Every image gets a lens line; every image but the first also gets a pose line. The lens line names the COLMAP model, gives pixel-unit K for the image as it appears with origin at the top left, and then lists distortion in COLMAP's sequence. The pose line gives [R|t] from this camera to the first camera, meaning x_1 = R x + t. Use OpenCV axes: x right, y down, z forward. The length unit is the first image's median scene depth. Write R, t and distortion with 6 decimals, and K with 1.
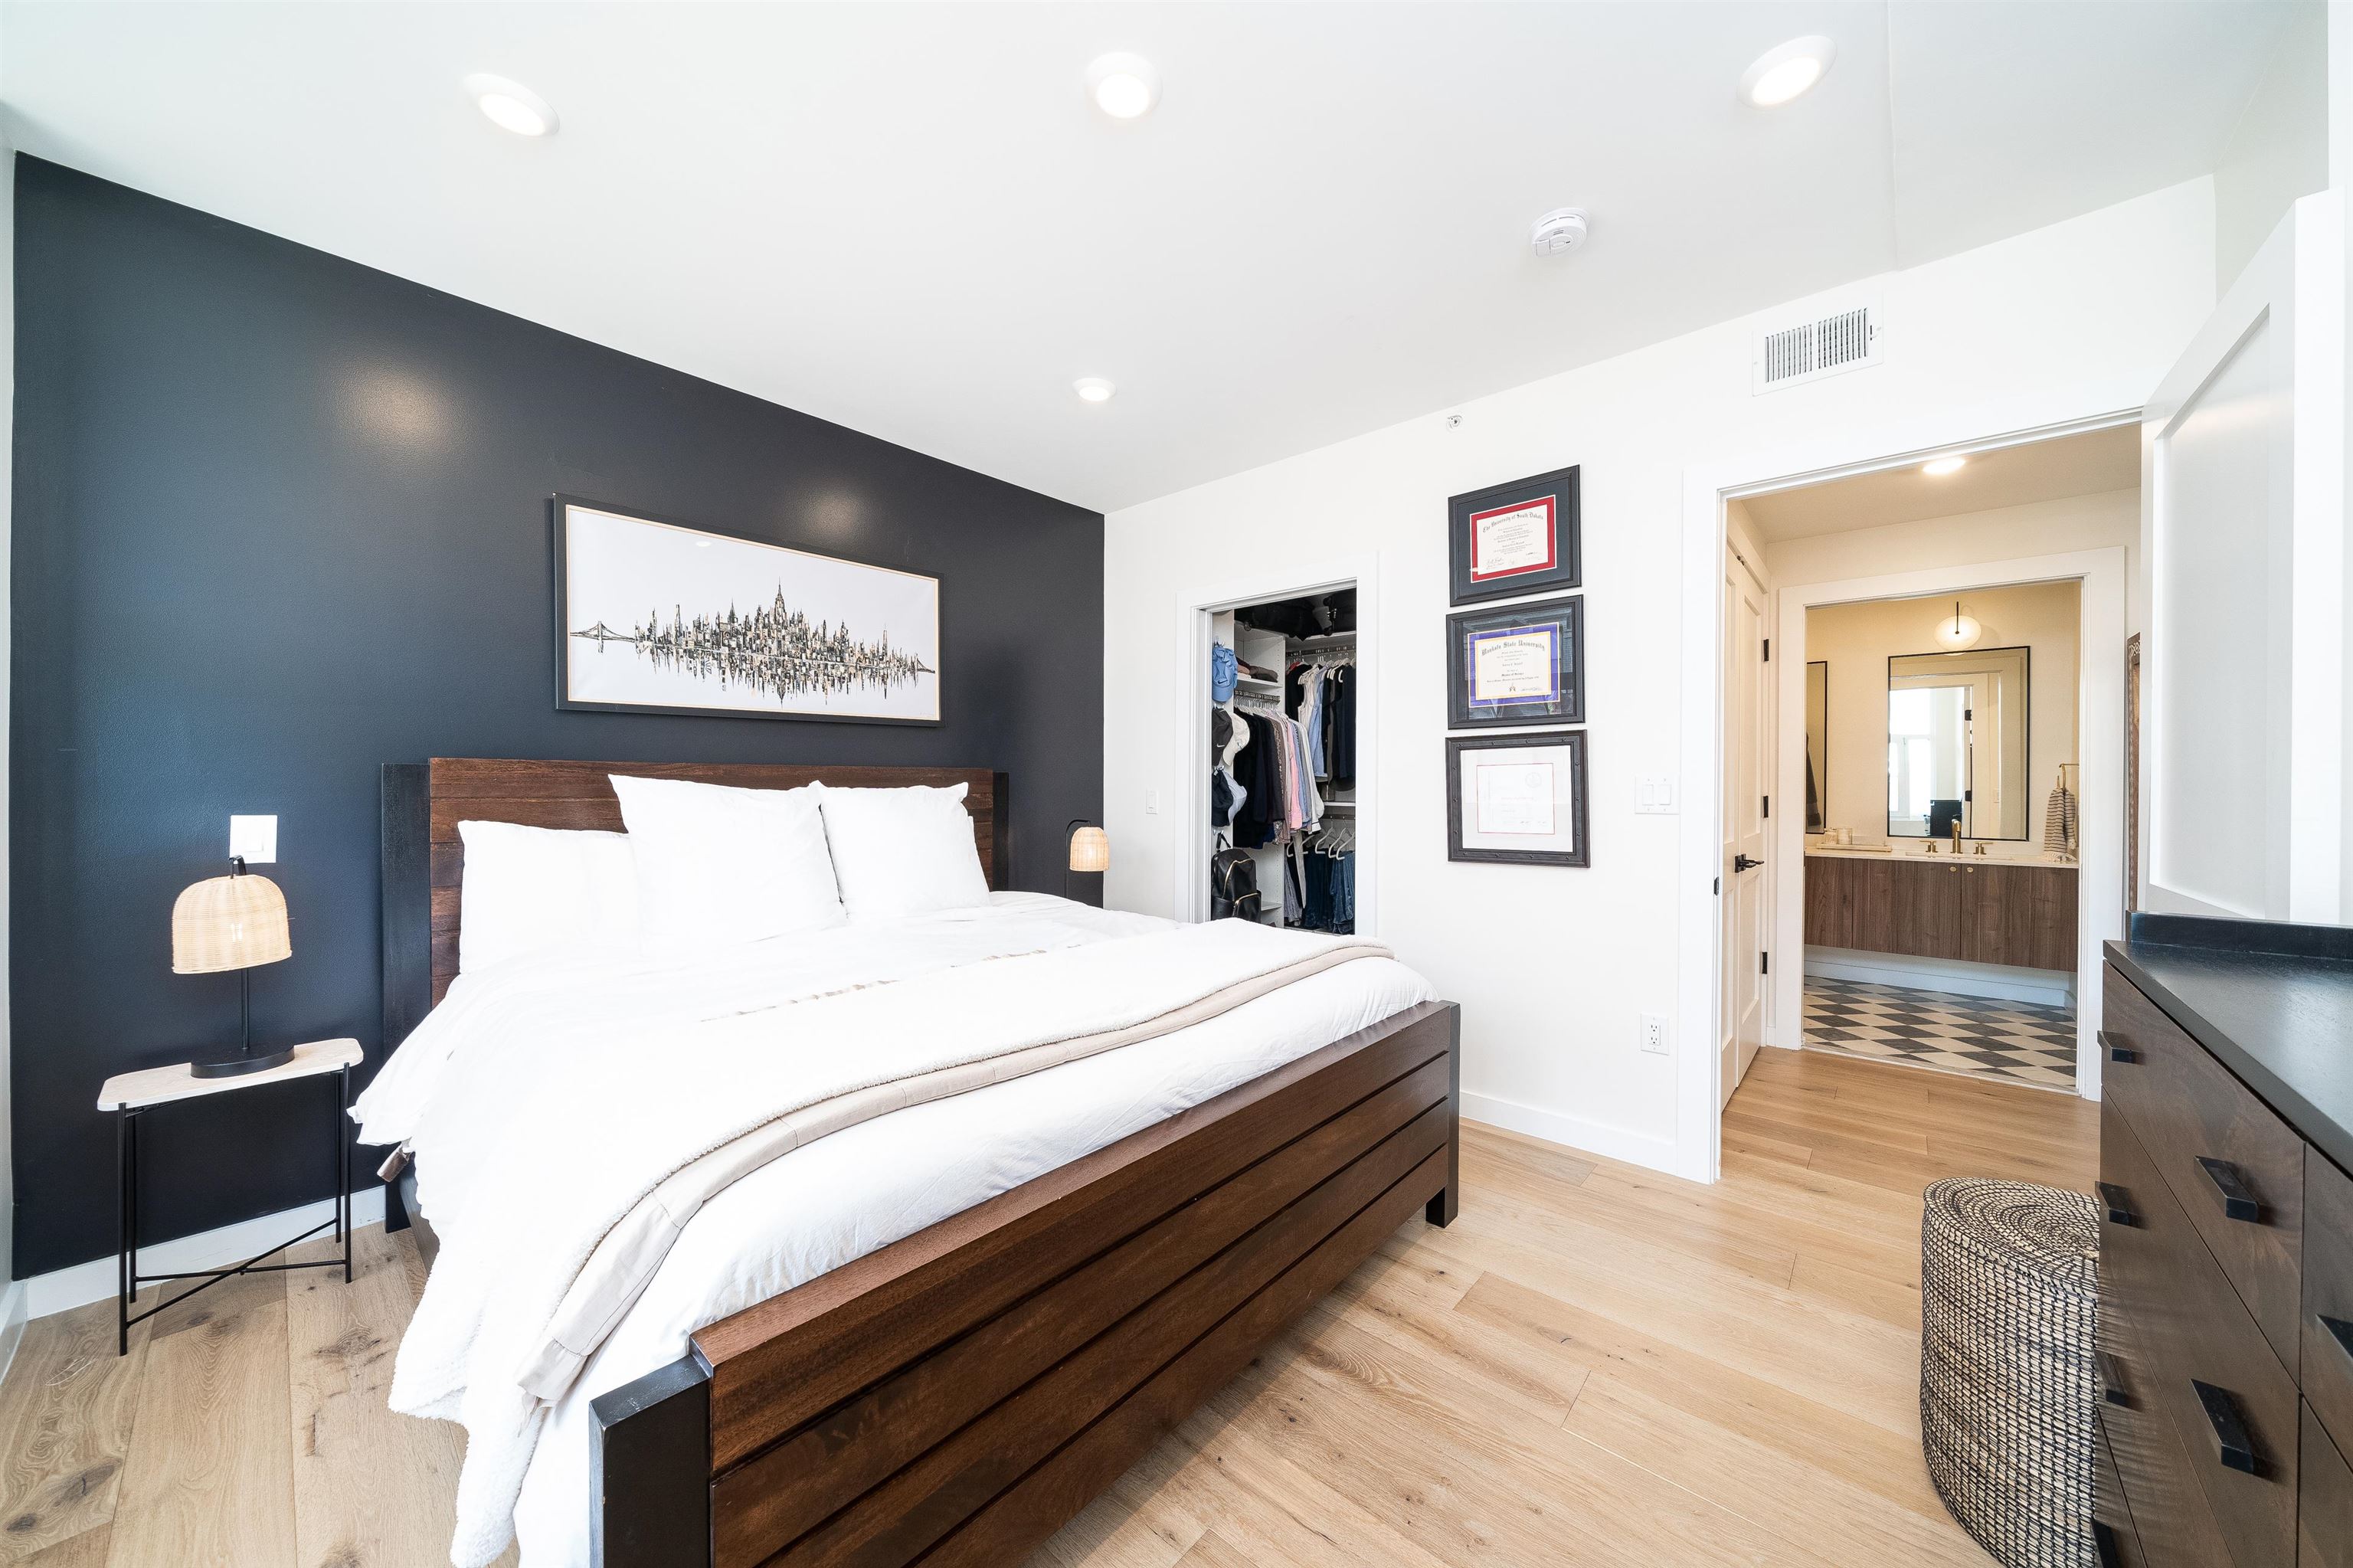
lens RADIAL K [[810.6, 0, 1176.5], [0, 810.6, 784.0], [0, 0, 1]] dist [-0.001904, -0.000033]
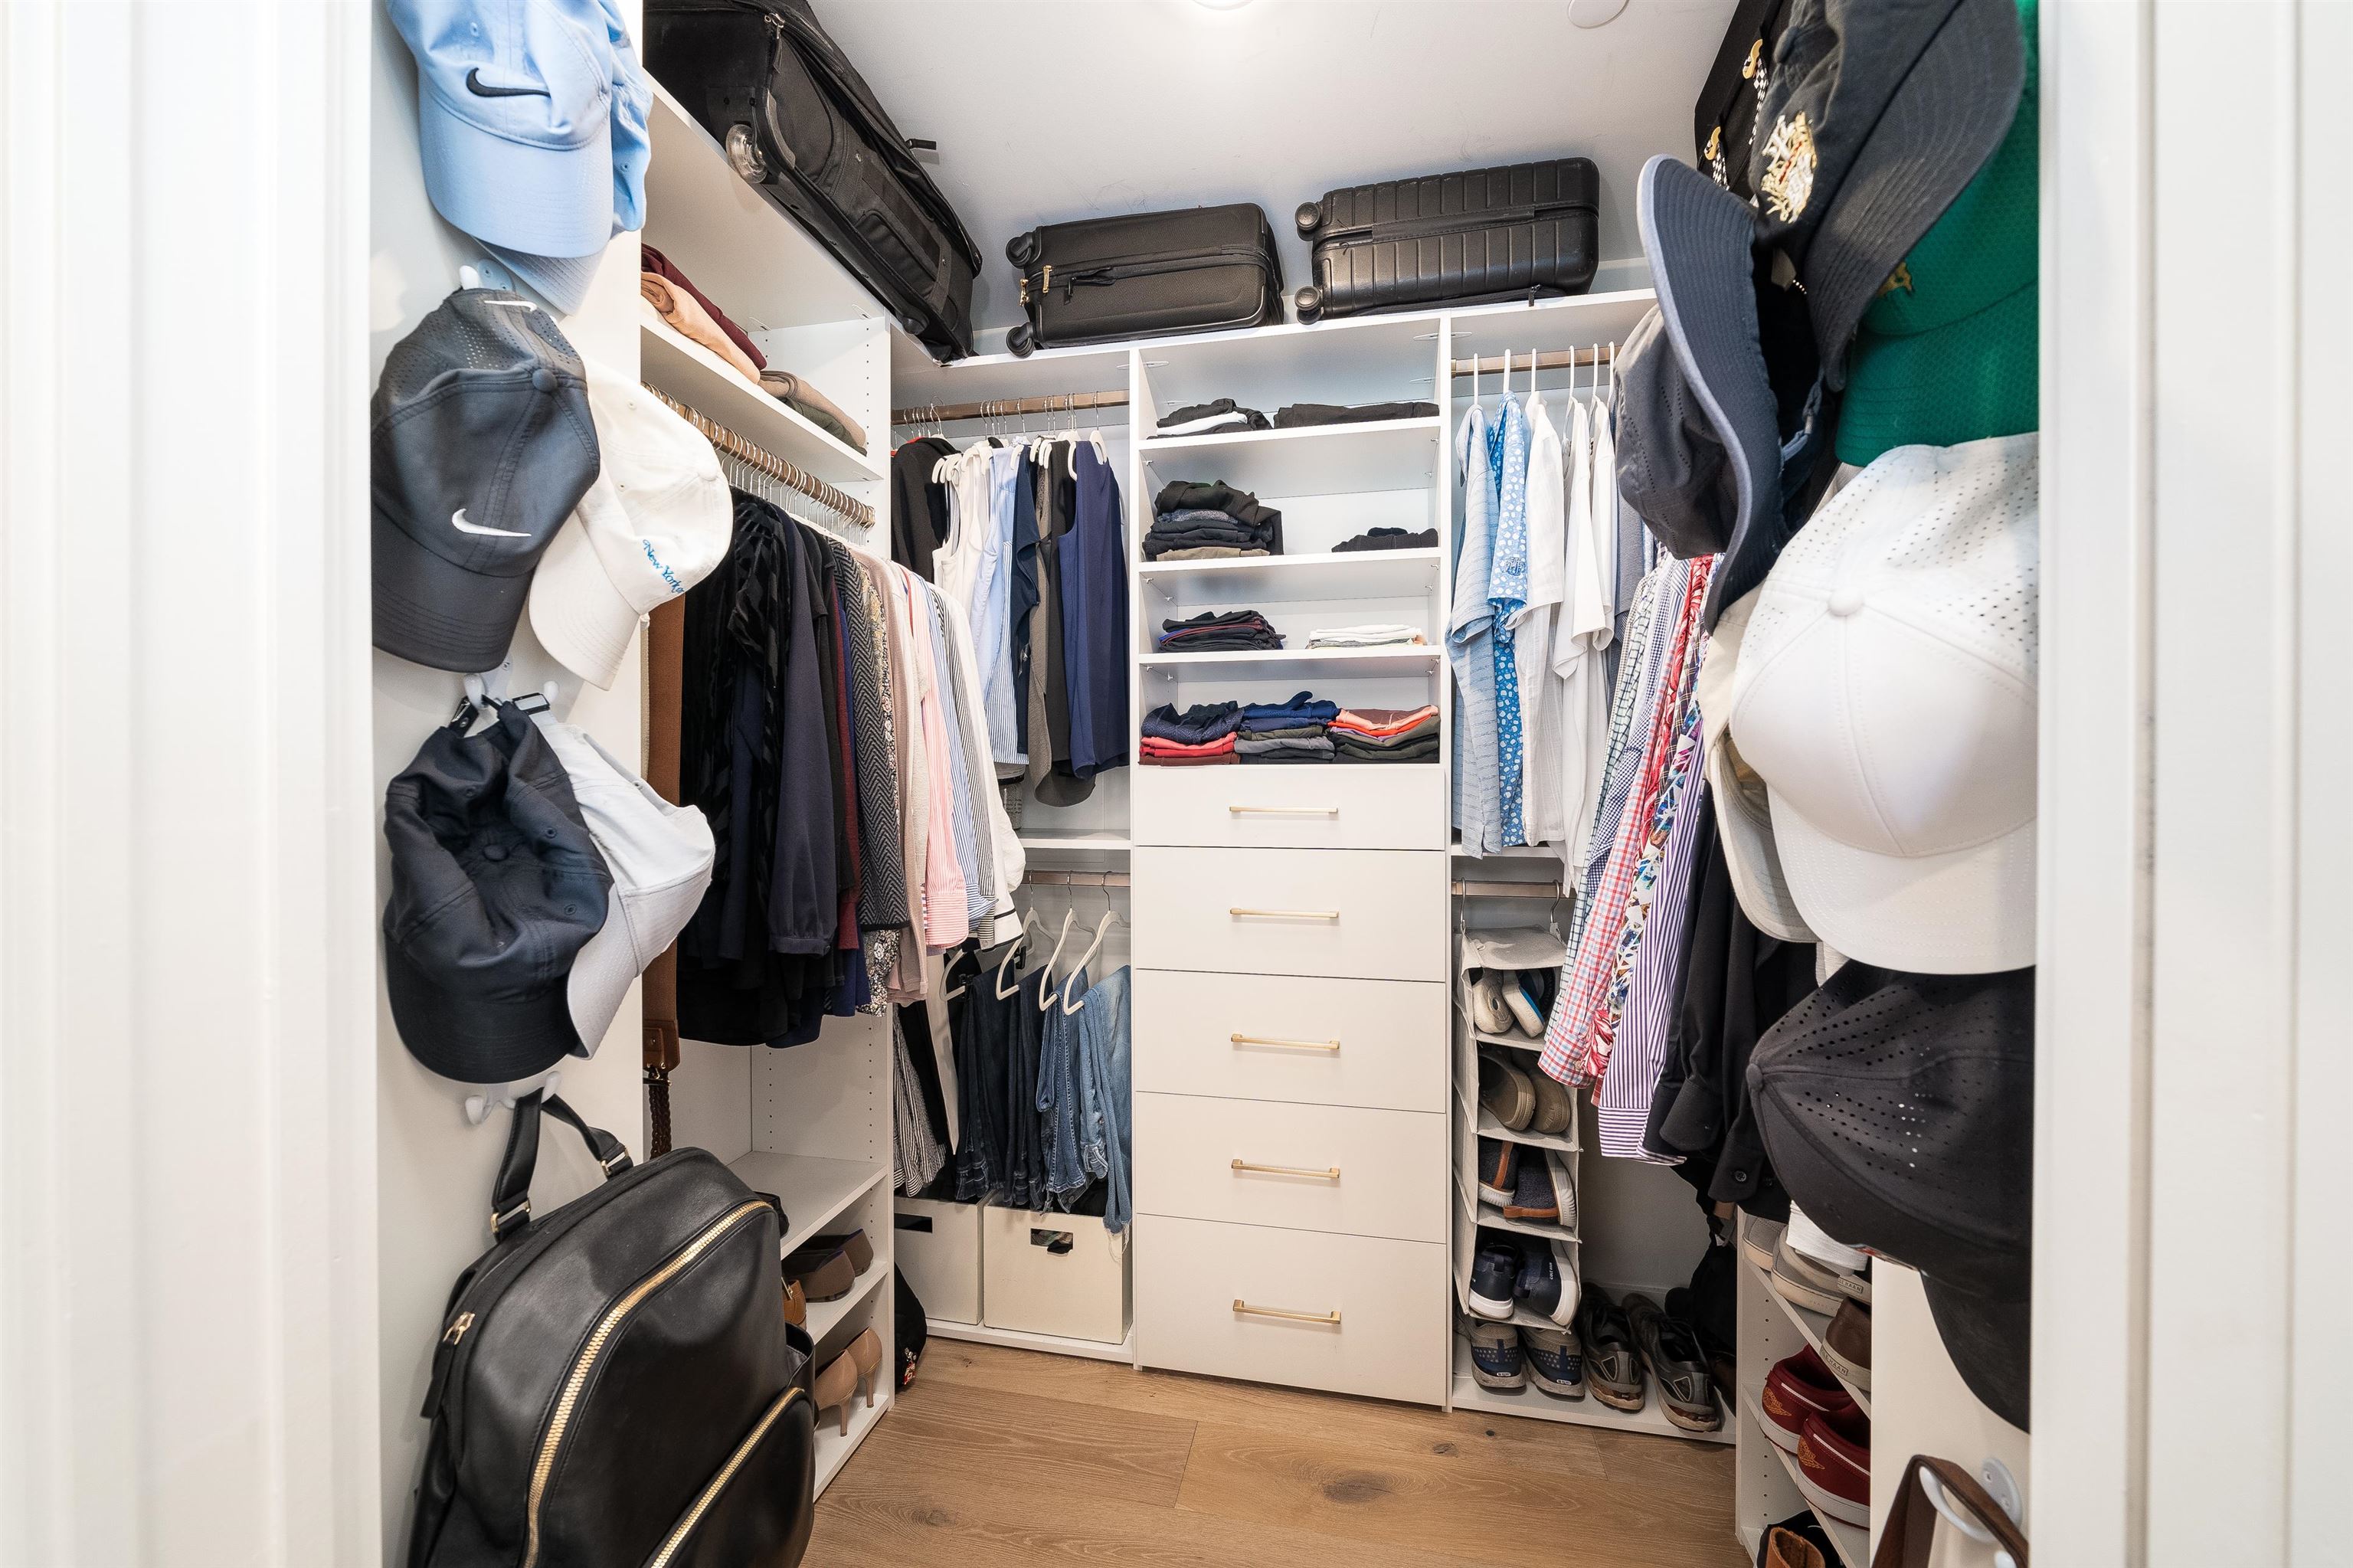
lens RADIAL K [[871.4, 0, 1200.6], [0, 871.4, 783.5], [0, 0, 1]] dist [-0.002695, -0.000199]
pose [[0.869861, -0.008949, 0.493216, 0.074272], [0.005048, 0.999945, 0.009241, -0.002776], [-0.493271, -0.005549, 0.869858, 0.679414]]
